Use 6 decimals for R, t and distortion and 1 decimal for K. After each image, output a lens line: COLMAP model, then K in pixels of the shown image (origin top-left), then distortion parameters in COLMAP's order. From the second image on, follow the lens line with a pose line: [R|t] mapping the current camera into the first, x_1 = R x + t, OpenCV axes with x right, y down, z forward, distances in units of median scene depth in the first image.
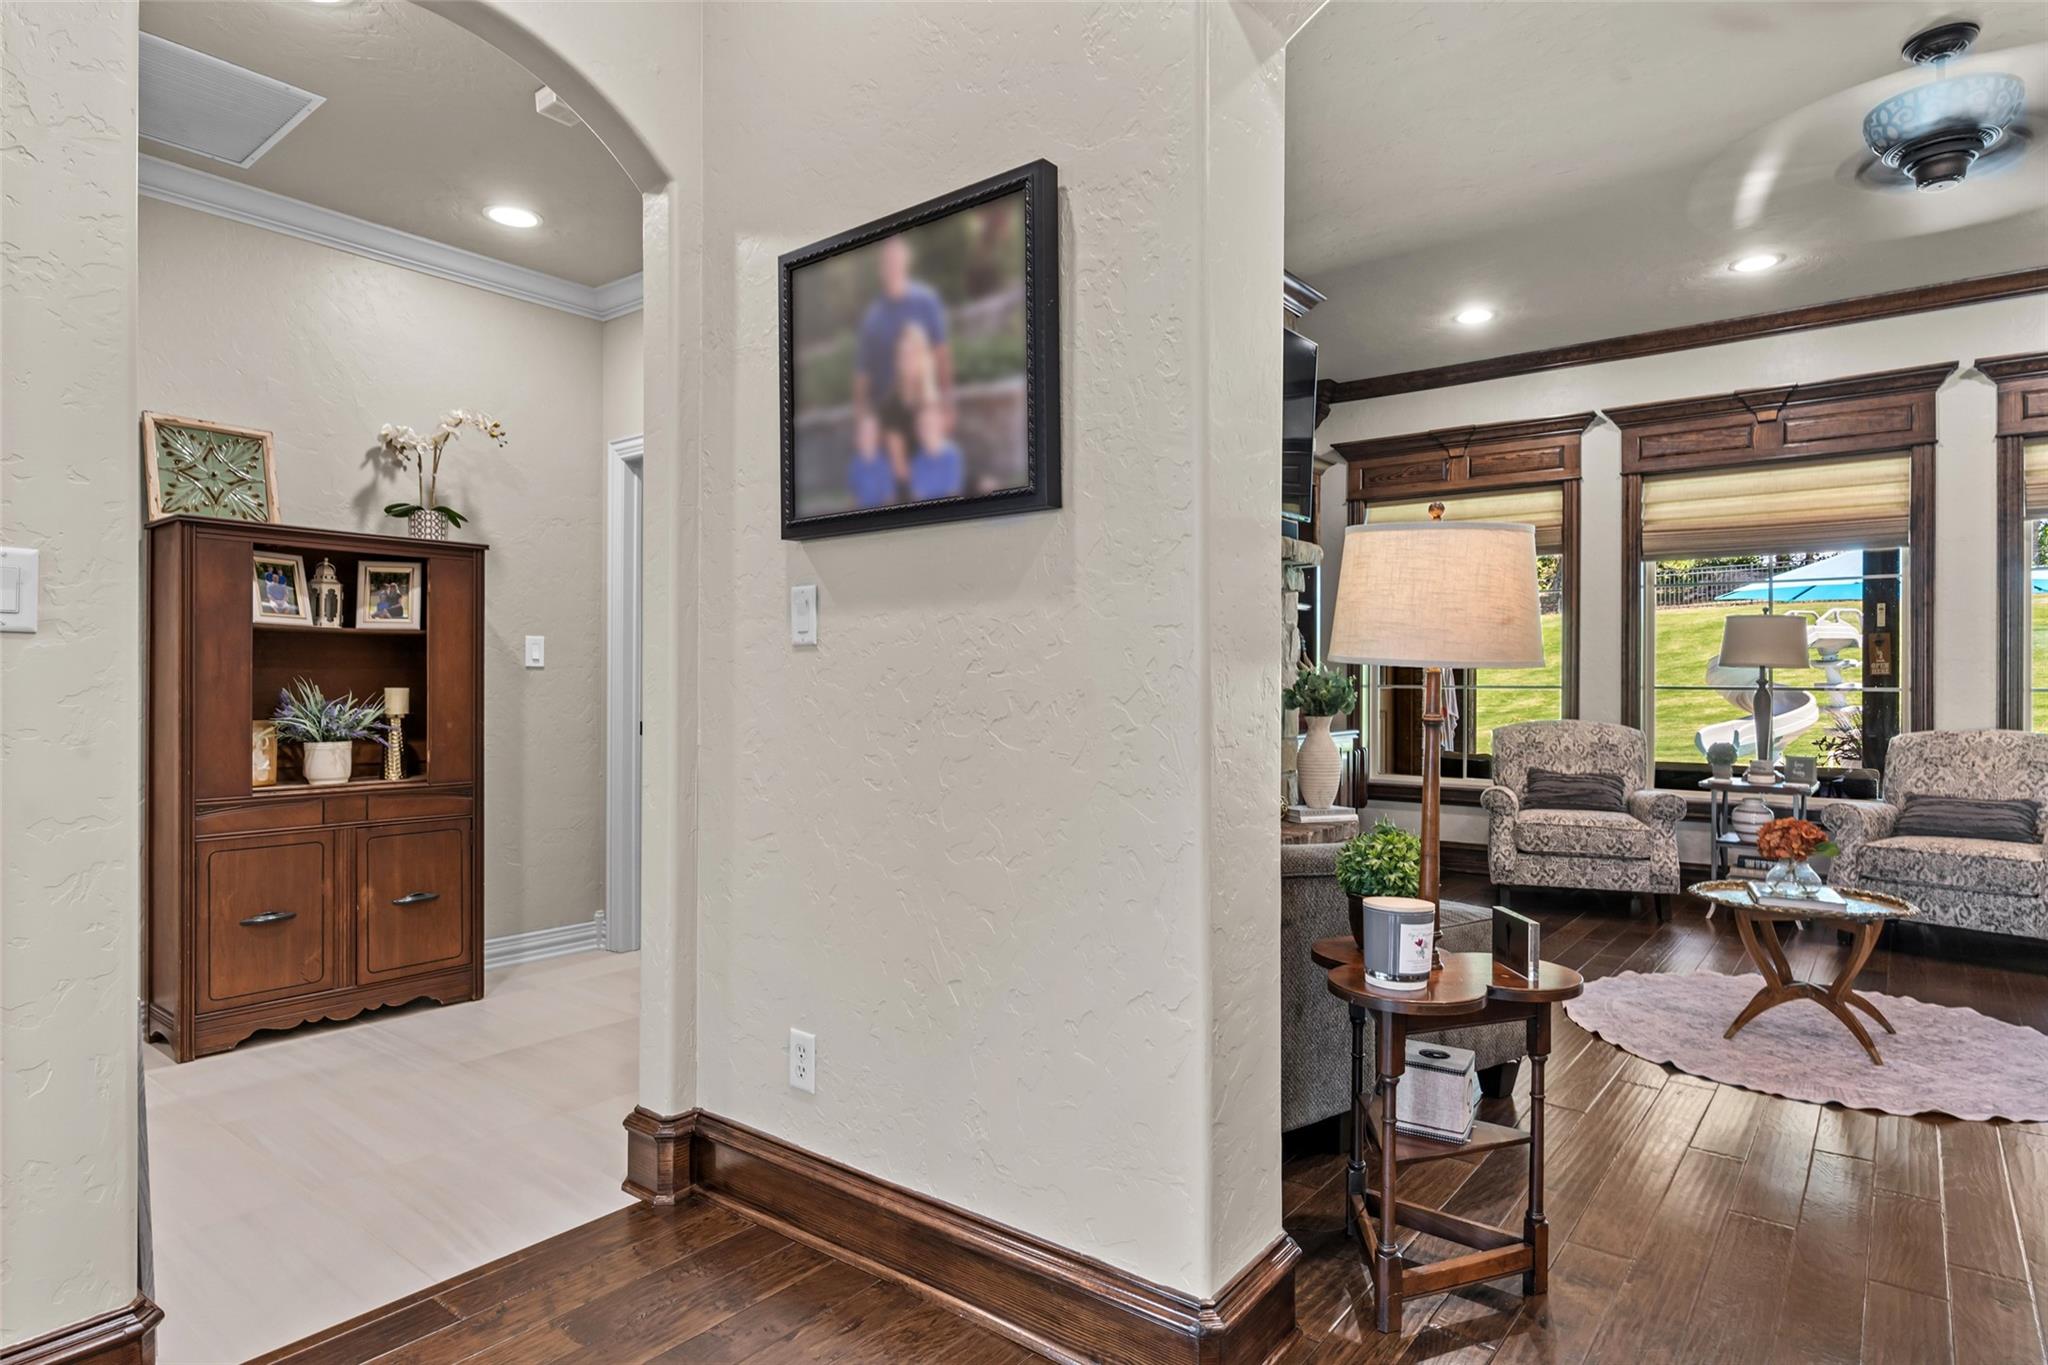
lens RADIAL K [[1131.6, 0, 1023.7], [0, 1131.6, 686.3], [0, 0, 1]] dist [-0.001530, -0.000757]
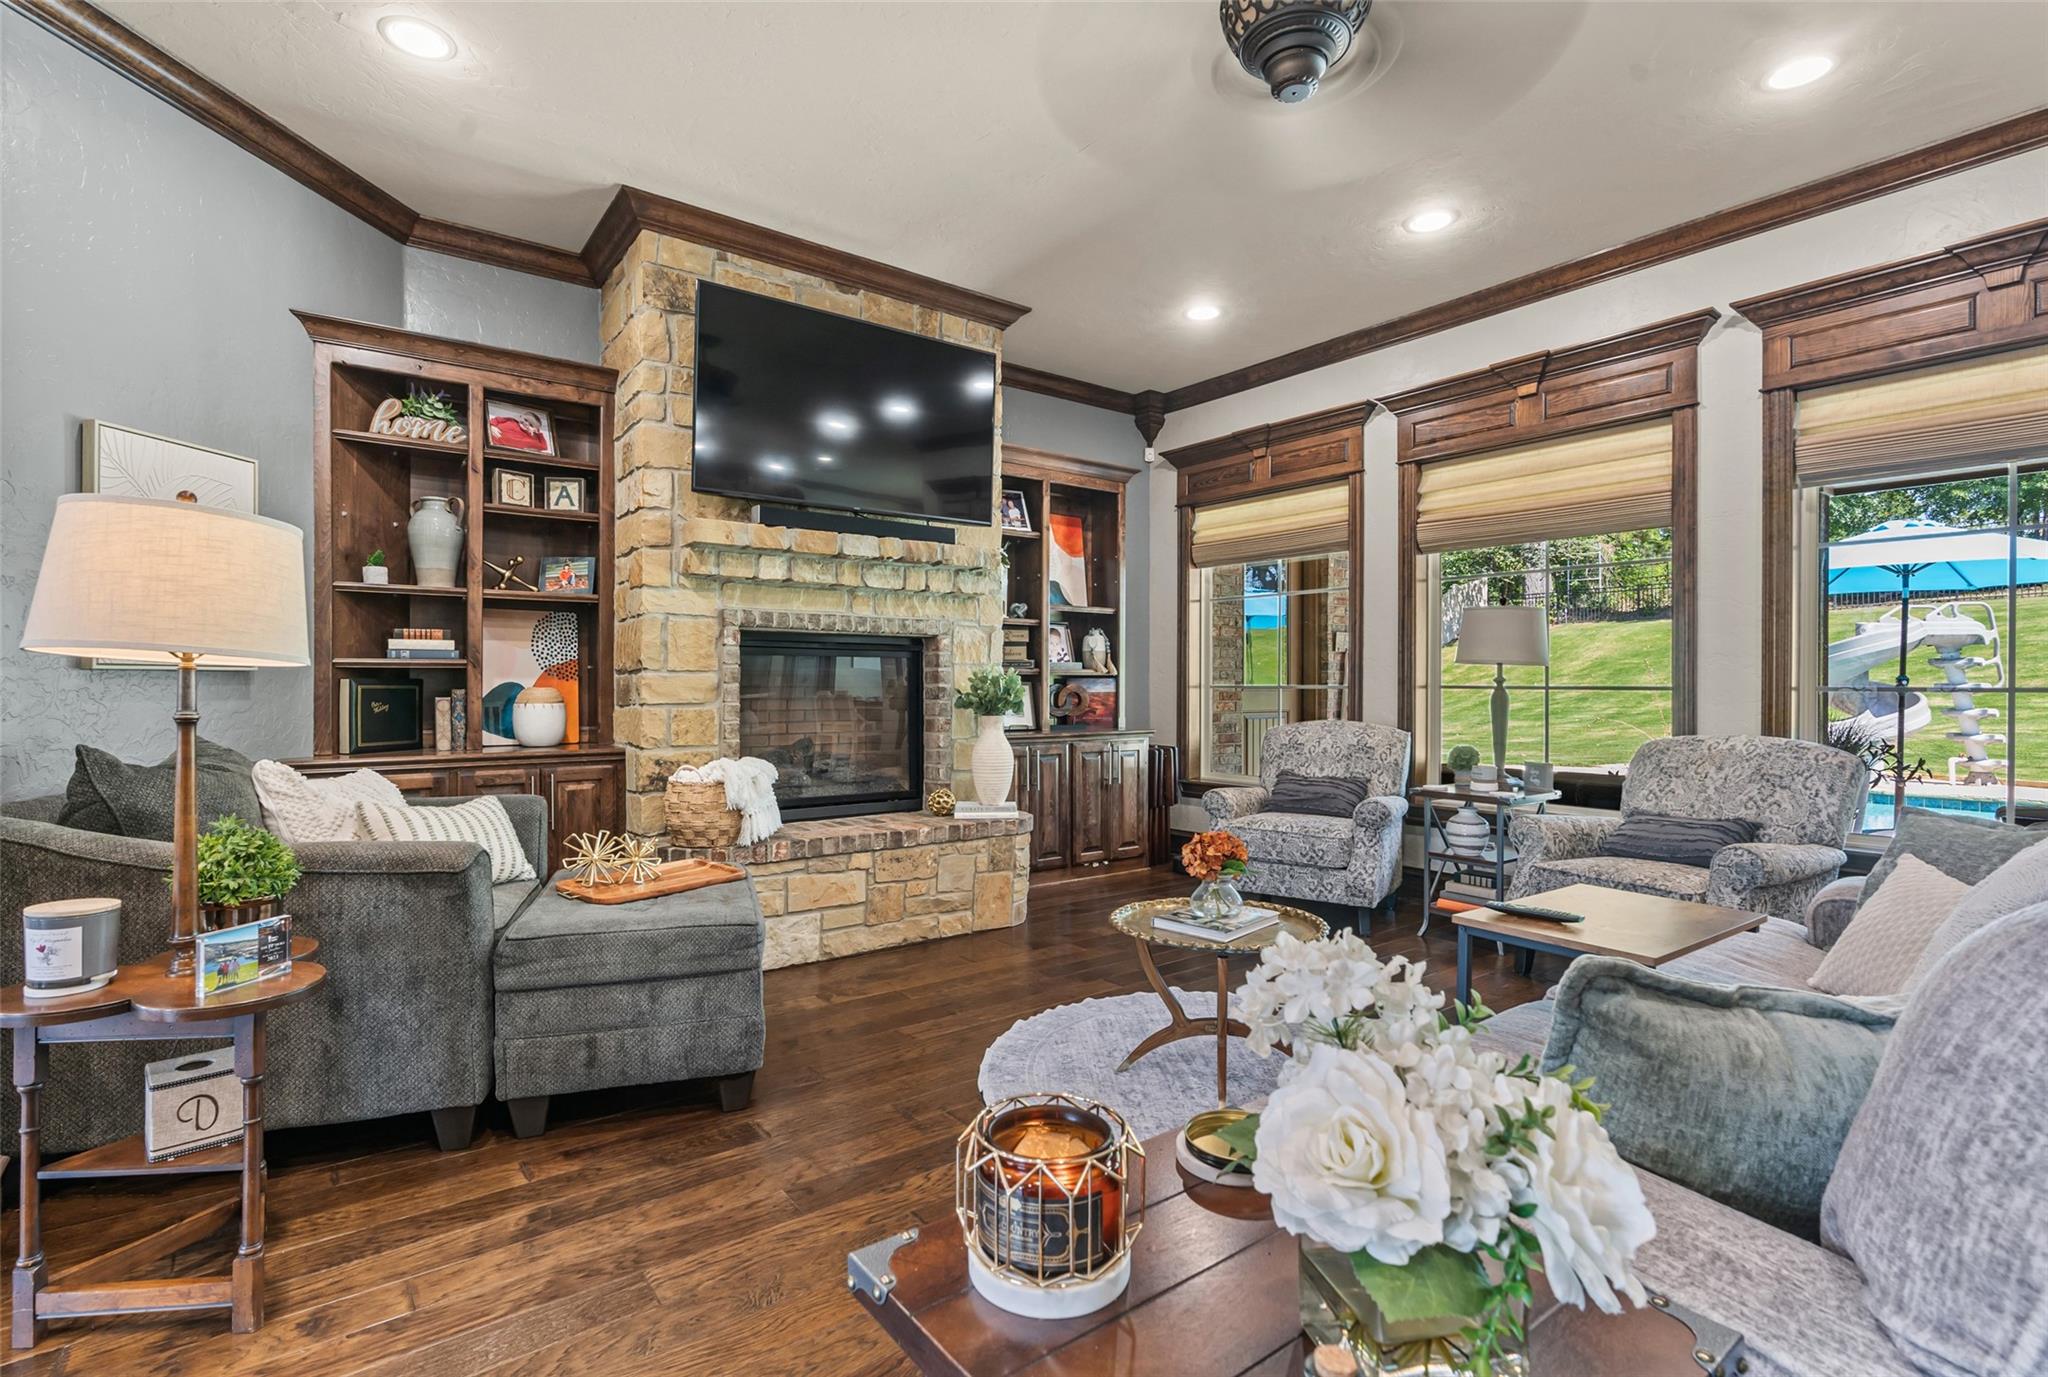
lens RADIAL K [[947.6, 0, 1045.6], [0, 947.6, 701.4], [0, 0, 1]] dist [-0.010082, 0.003668]
pose [[0.971443, 0.001767, -0.237266, 0.510580], [0.001394, 0.999912, 0.013156, 0.002342], [0.237269, -0.013111, 0.971356, 0.180958]]
